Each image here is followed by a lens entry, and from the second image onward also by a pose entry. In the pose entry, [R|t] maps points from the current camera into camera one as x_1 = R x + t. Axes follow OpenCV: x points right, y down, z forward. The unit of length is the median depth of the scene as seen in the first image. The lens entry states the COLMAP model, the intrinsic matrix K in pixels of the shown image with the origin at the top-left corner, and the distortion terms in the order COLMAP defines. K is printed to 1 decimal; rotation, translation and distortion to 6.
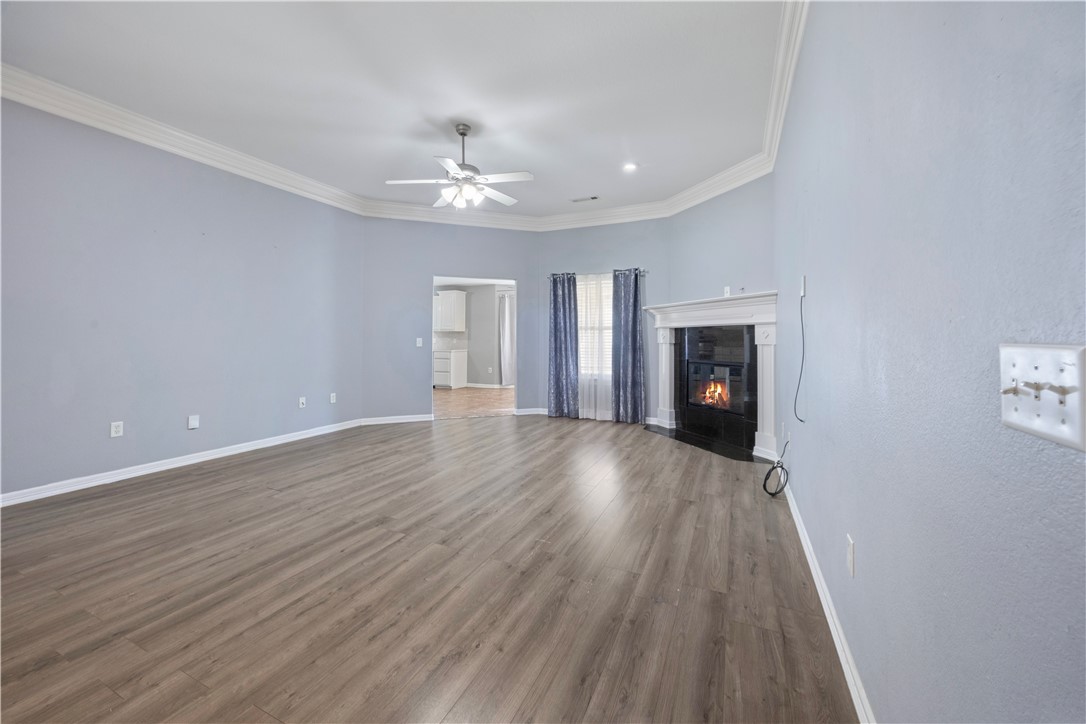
lens RADIAL K [[409.7, 0, 513.5], [0, 409.7, 331.9], [0, 0, 1]] dist [-0.003607, 0.000476]
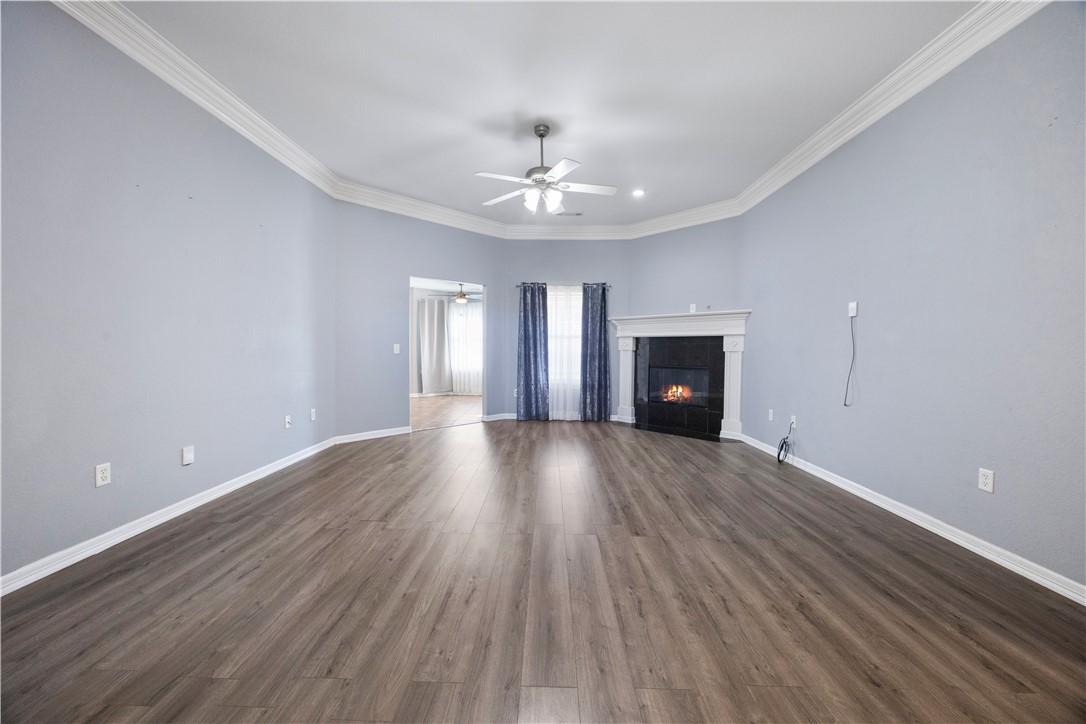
lens RADIAL K [[409.7, 0, 509.3], [0, 409.7, 359.5], [0, 0, 1]] dist [-0.003607, 0.000476]
pose [[0.917162, -0.006109, 0.398467, -0.549503], [-0.013600, 0.998820, 0.046617, 0.005732], [-0.398282, -0.048175, 0.915997, 0.103067]]
